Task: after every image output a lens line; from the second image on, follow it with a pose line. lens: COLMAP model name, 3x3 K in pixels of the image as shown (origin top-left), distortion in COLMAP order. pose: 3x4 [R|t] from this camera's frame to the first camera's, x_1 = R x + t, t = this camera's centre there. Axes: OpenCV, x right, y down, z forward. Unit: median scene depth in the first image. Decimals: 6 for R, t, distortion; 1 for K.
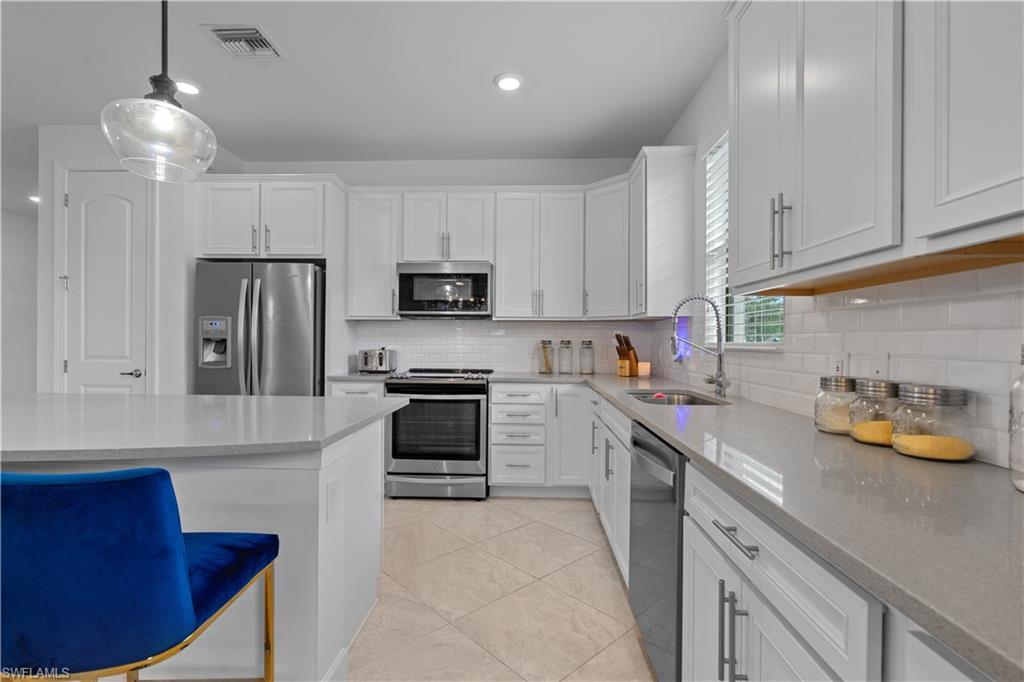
lens RADIAL K [[466.6, 0, 514.1], [0, 466.6, 342.2], [0, 0, 1]] dist [-0.001417, 0.001303]
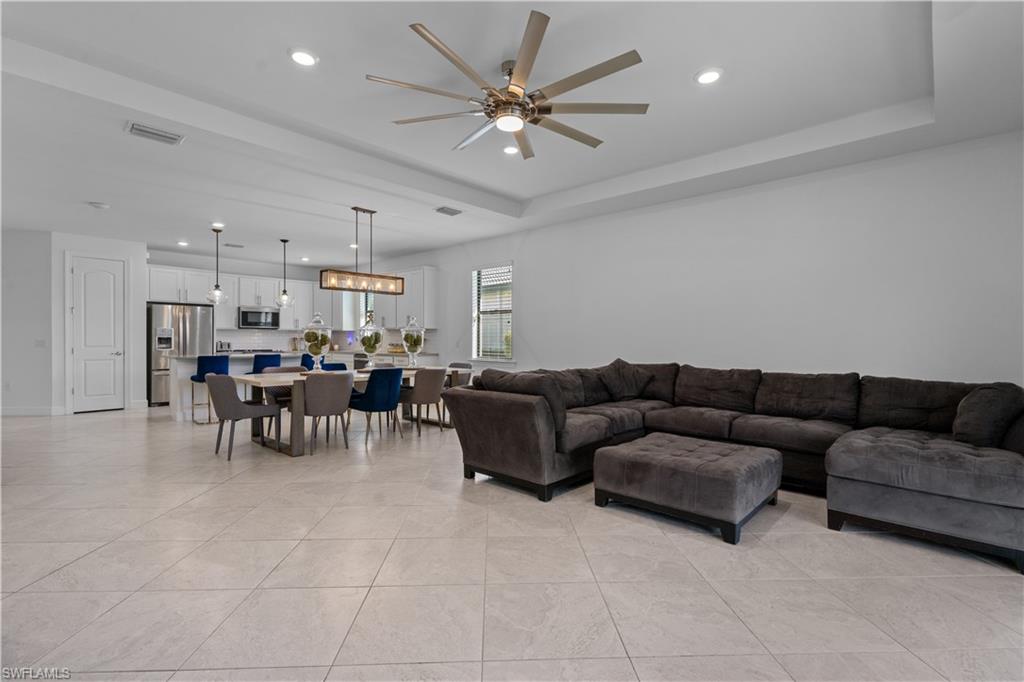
lens RADIAL K [[466.6, 0, 514.1], [0, 466.6, 342.2], [0, 0, 1]] dist [-0.001417, 0.001303]
pose [[0.644715, -0.009768, 0.764360, -1.333541], [0.000223, 0.999921, 0.012590, -0.012957], [-0.764423, -0.007947, 0.644666, -1.897845]]
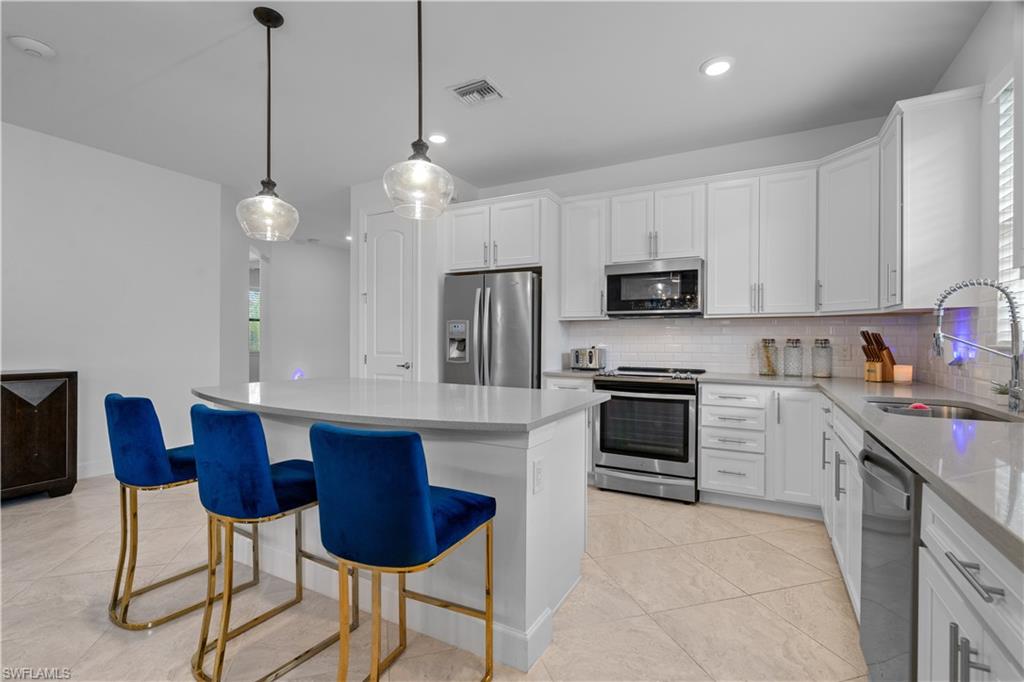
lens RADIAL K [[466.6, 0, 514.1], [0, 466.6, 342.2], [0, 0, 1]] dist [-0.001417, 0.001303]
pose [[0.896487, -0.000806, -0.443070, 0.032144], [0.001553, 0.999998, 0.001324, 0.000778], [0.443068, -0.001876, 0.896486, -0.029787]]
